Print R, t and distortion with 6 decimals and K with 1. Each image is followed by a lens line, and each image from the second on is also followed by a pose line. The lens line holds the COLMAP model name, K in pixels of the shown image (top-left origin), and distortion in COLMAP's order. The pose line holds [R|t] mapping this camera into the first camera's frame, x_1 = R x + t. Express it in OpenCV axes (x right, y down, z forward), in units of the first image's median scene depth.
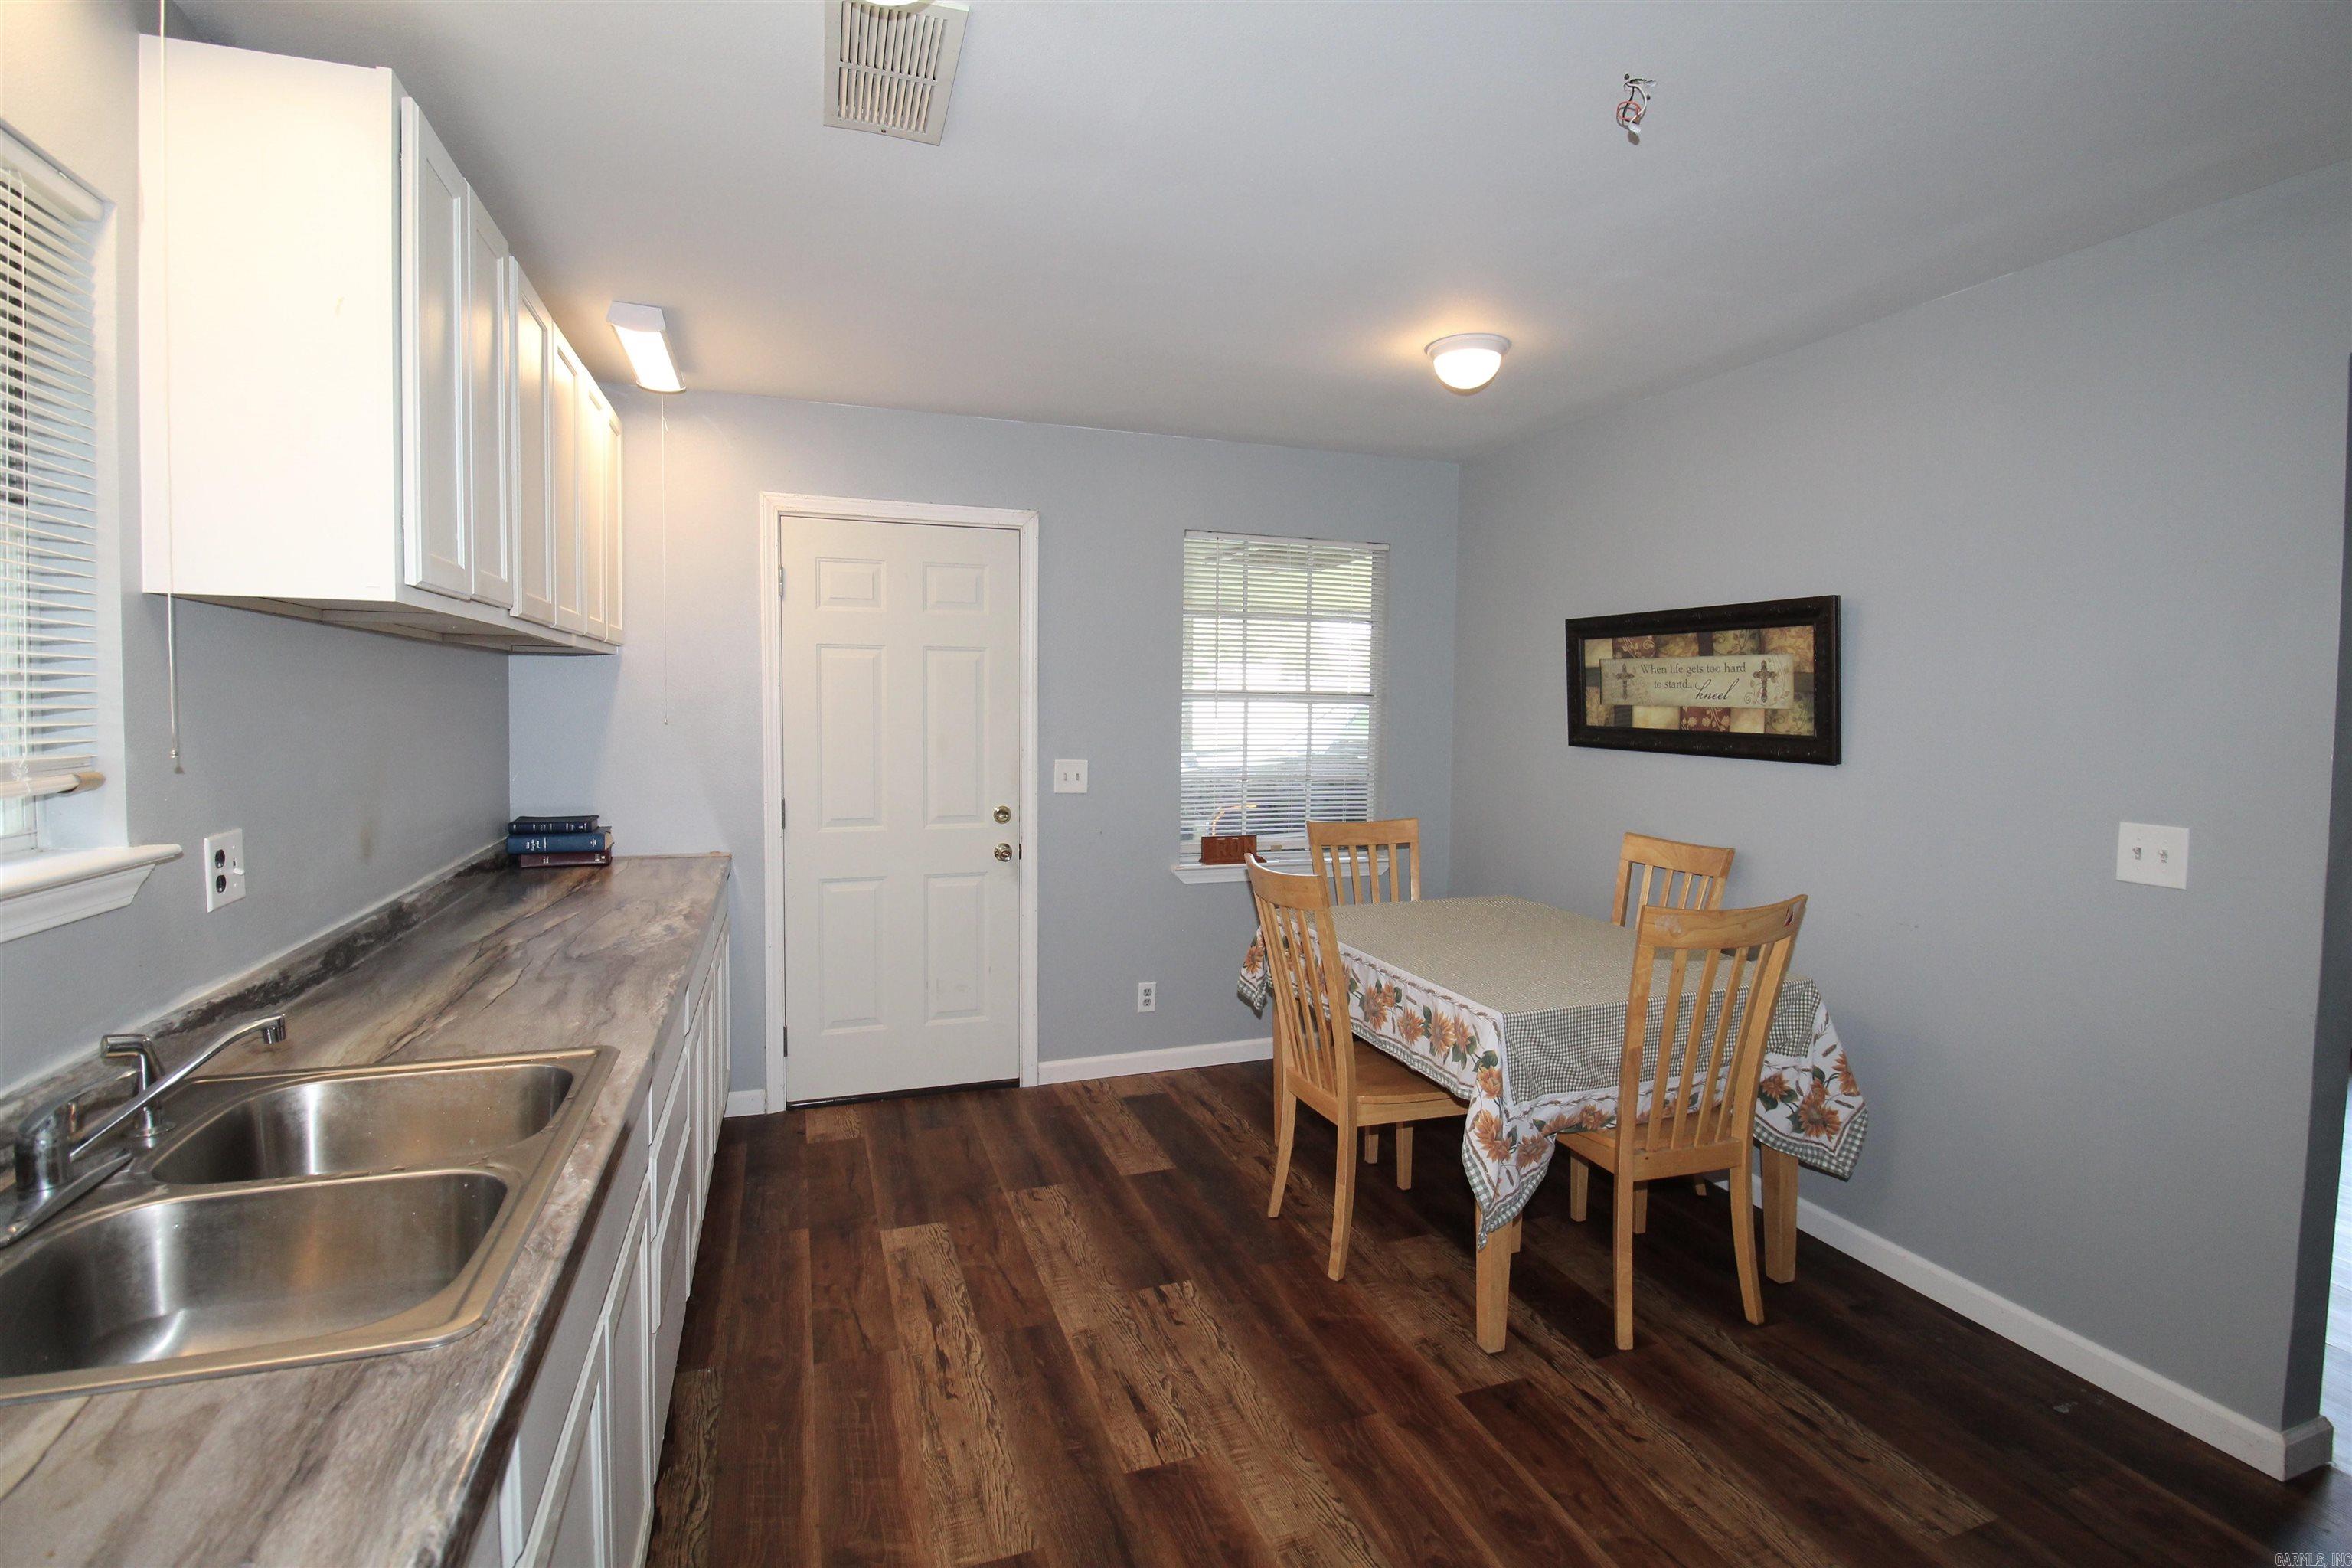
lens RADIAL K [[1090.0, 0, 1185.8], [0, 1090.0, 753.2], [0, 0, 1]] dist [0.001341, -0.014994]
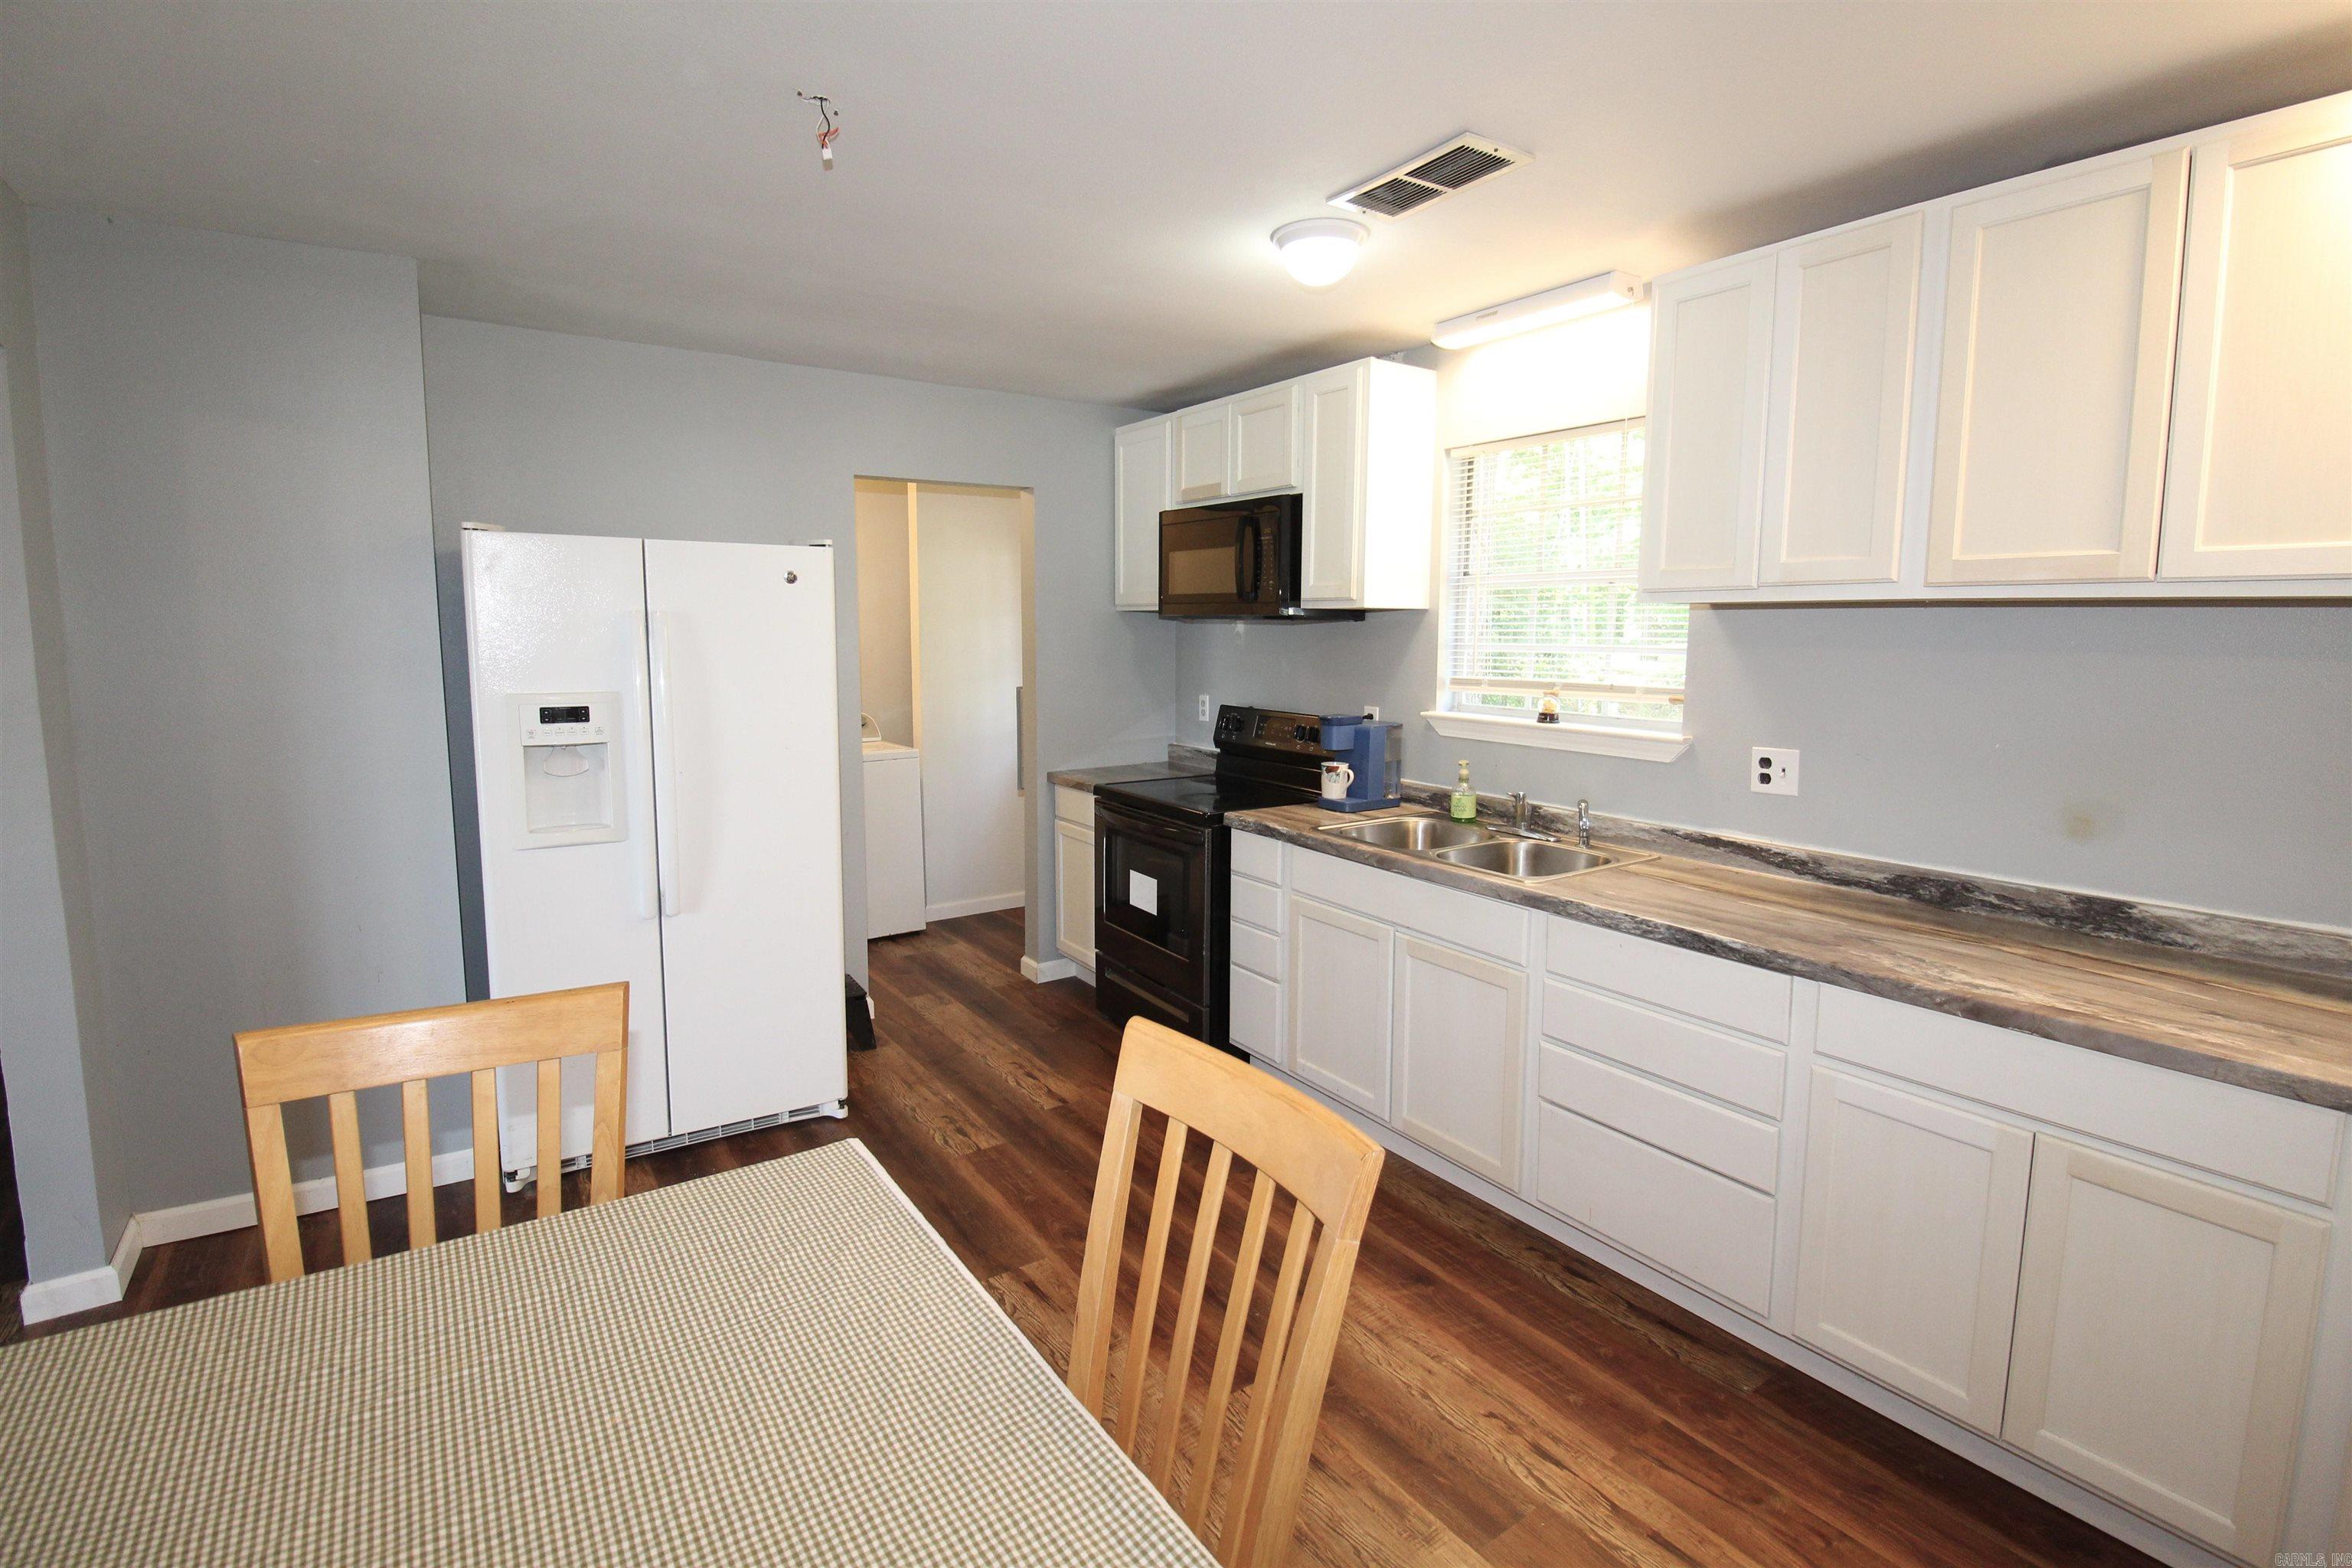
lens RADIAL K [[1088.5, 0, 1181.8], [0, 1088.5, 754.6], [0, 0, 1]] dist [-0.000529, -0.014321]
pose [[-0.966225, 0.015529, -0.257232, 0.229252], [-0.025988, 0.987222, 0.157217, -0.092556], [0.256386, 0.158592, -0.953475, 1.460760]]
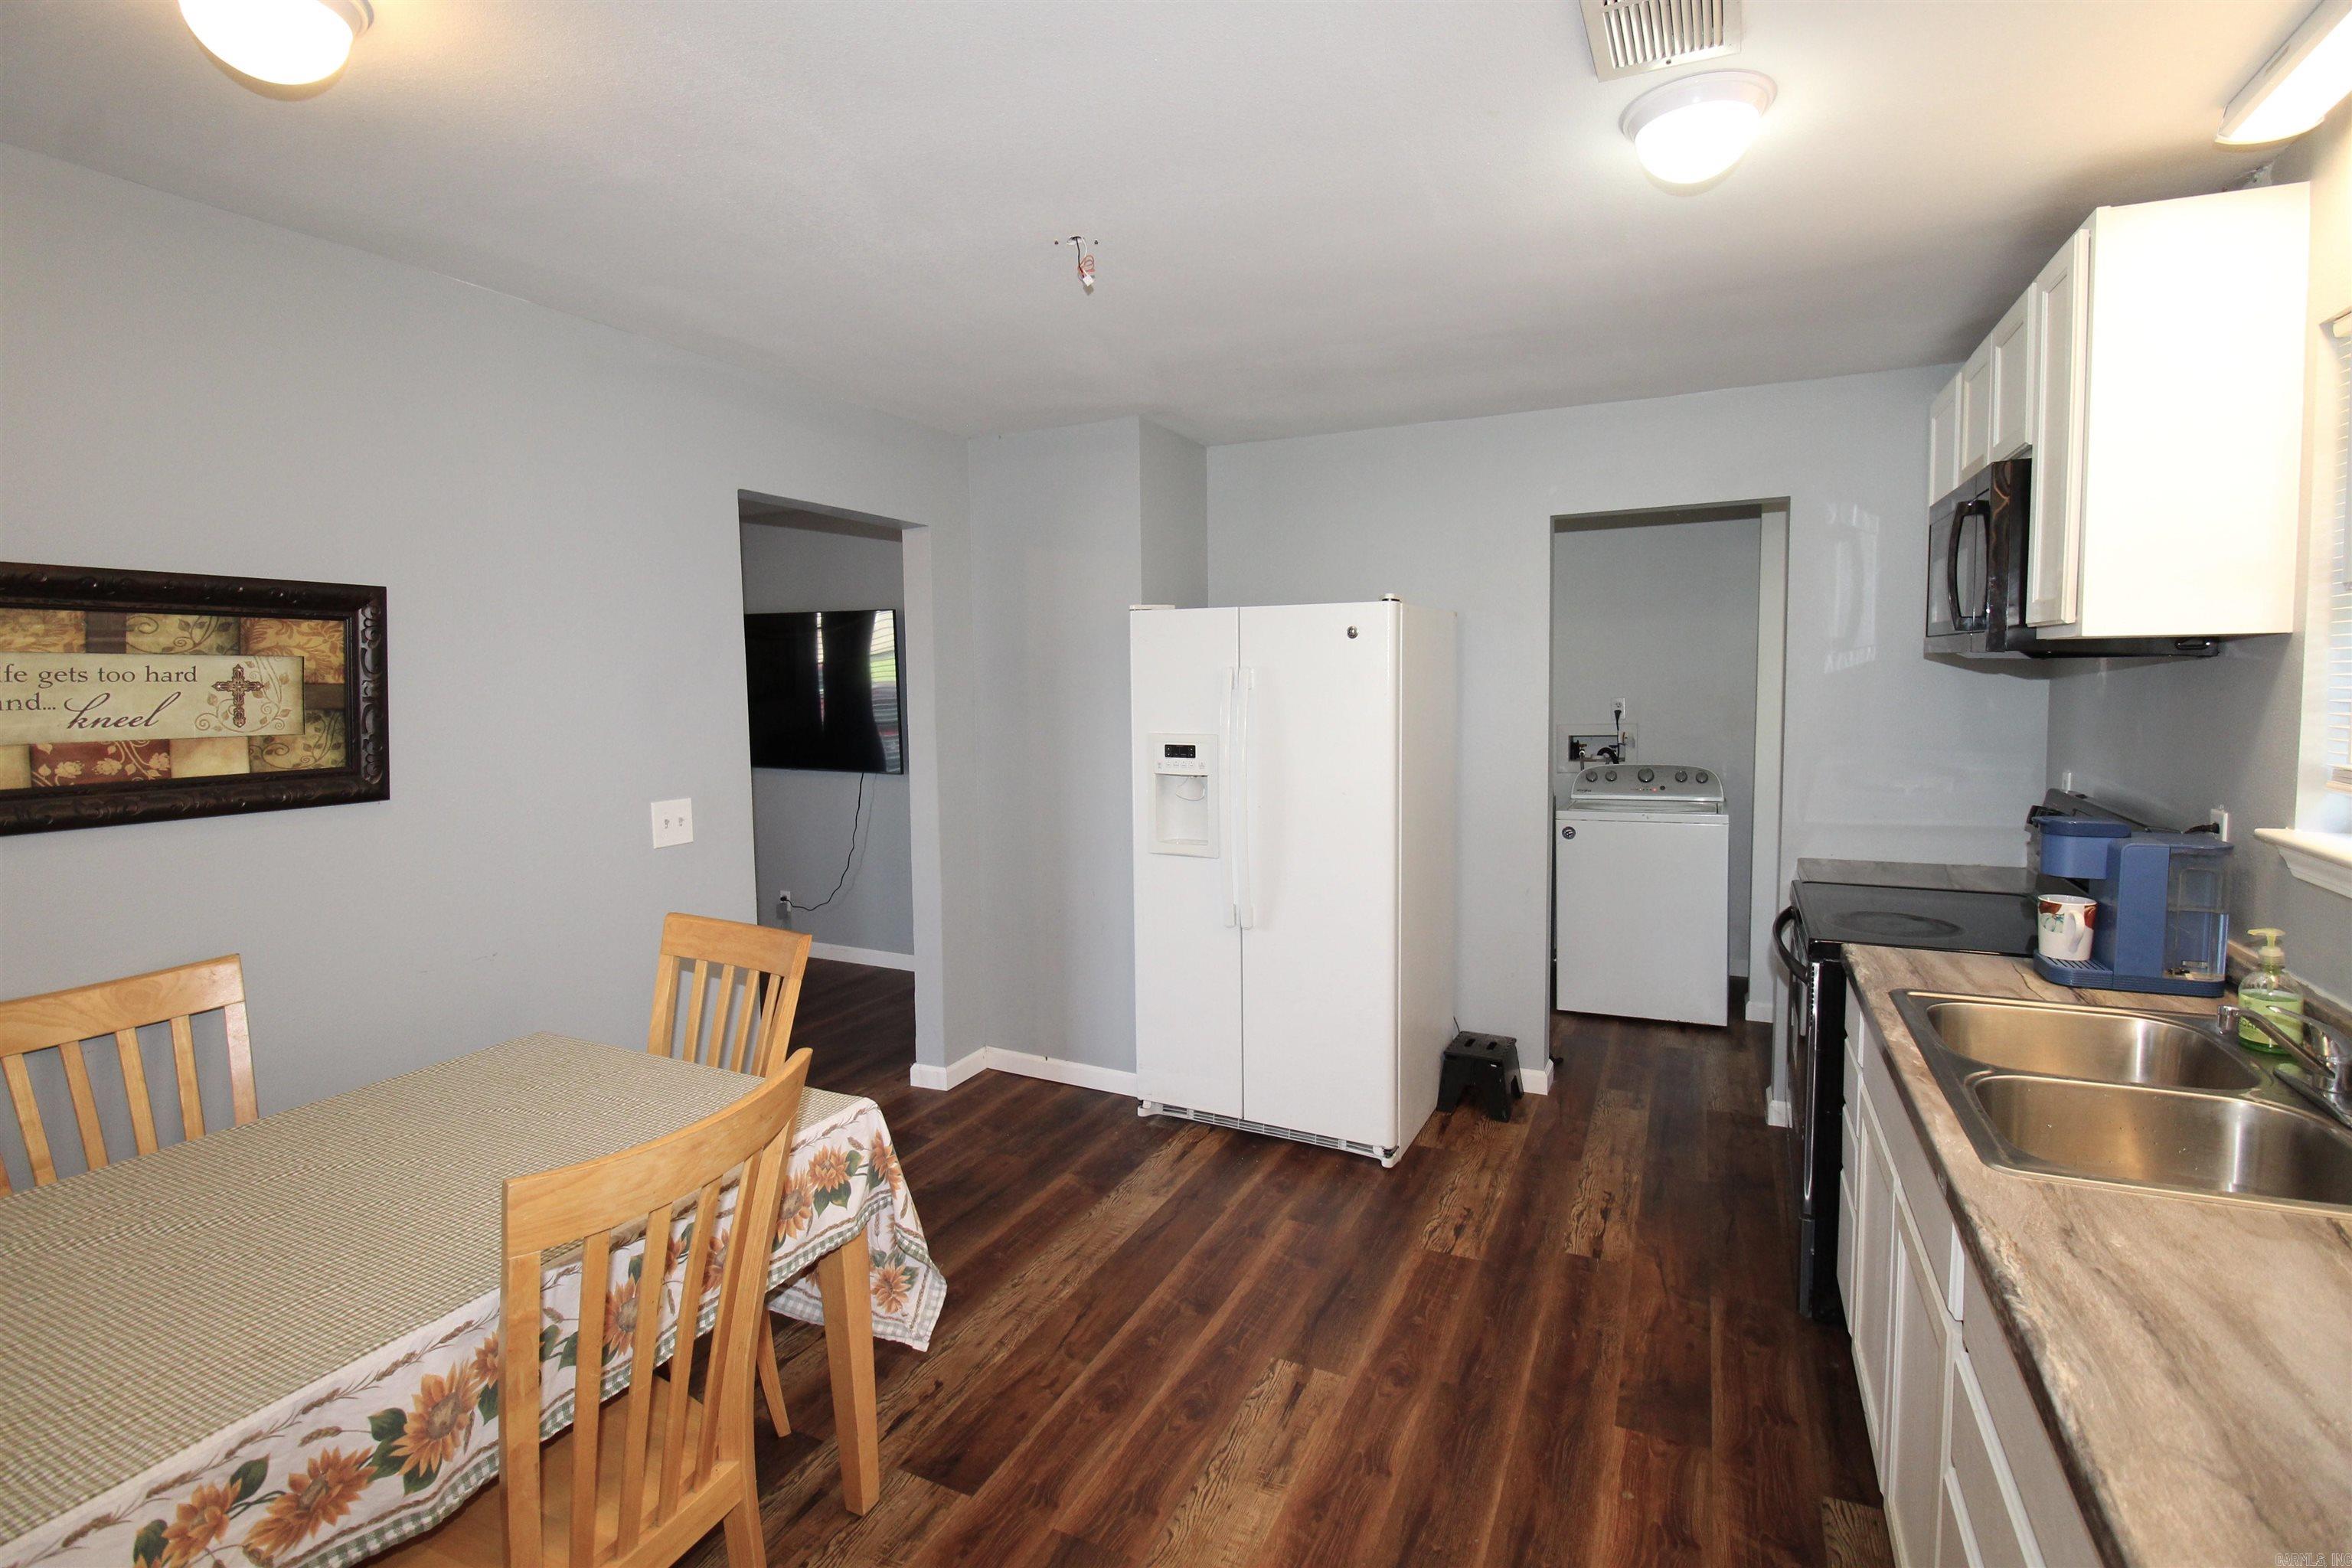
lens RADIAL K [[1088.5, 0, 1181.8], [0, 1088.5, 754.6], [0, 0, 1]] dist [-0.000529, -0.014321]
pose [[-0.705247, -0.051928, 0.707058, -0.404914], [0.039581, 0.992874, 0.112399, -0.094537], [-0.707856, 0.107255, -0.698166, 1.222918]]
